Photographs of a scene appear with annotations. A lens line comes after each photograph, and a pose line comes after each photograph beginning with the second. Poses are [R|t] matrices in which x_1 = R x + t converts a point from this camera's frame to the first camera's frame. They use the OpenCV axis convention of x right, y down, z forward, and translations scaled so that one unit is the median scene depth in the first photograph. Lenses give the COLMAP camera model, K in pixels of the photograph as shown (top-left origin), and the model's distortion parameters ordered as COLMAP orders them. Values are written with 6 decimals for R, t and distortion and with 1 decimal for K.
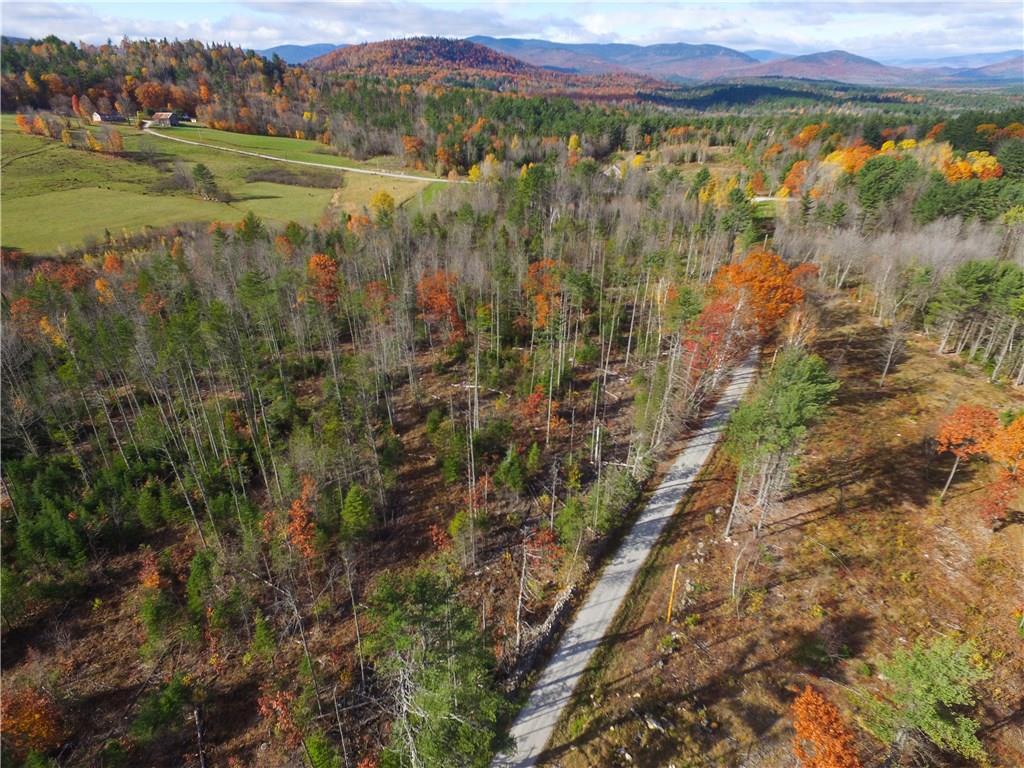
lens RADIAL K [[593.3, 0, 508.1], [0, 593.3, 384.6], [0, 0, 1]] dist [-0.015382, 0.016768]
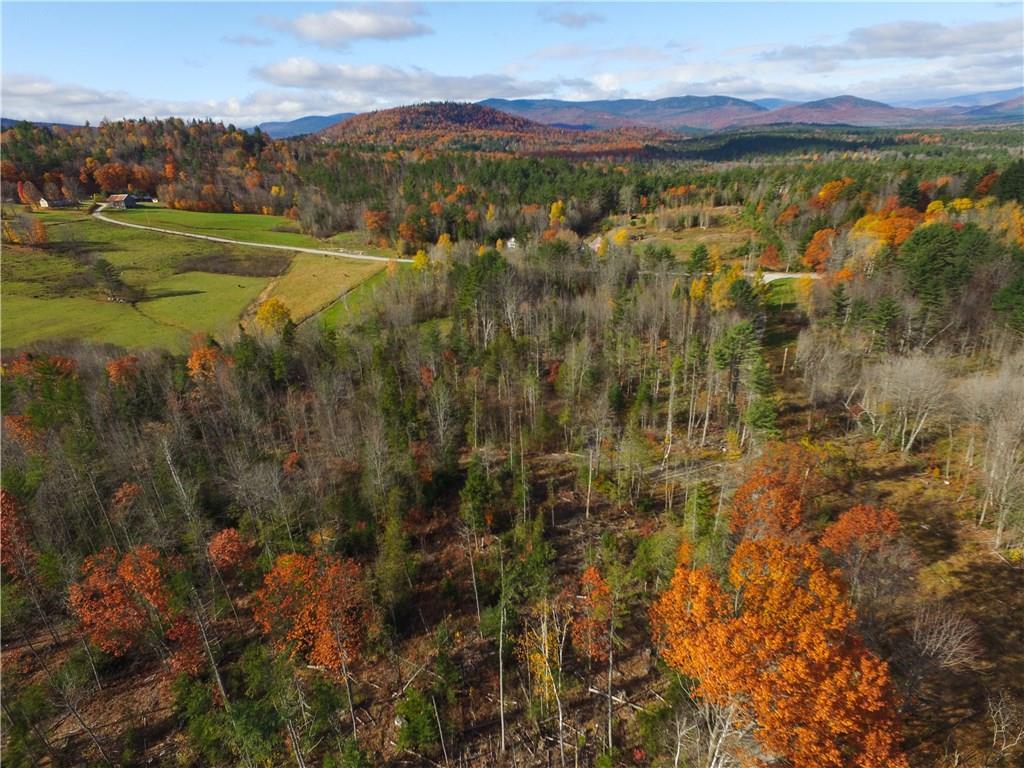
lens RADIAL K [[593.3, 0, 505.0], [0, 593.3, 385.0], [0, 0, 1]] dist [-0.015382, 0.016768]
pose [[0.998711, -0.028079, -0.042274, 0.052266], [0.024583, 0.996407, -0.081054, -0.065462], [0.044398, 0.079910, 0.995813, 0.114397]]
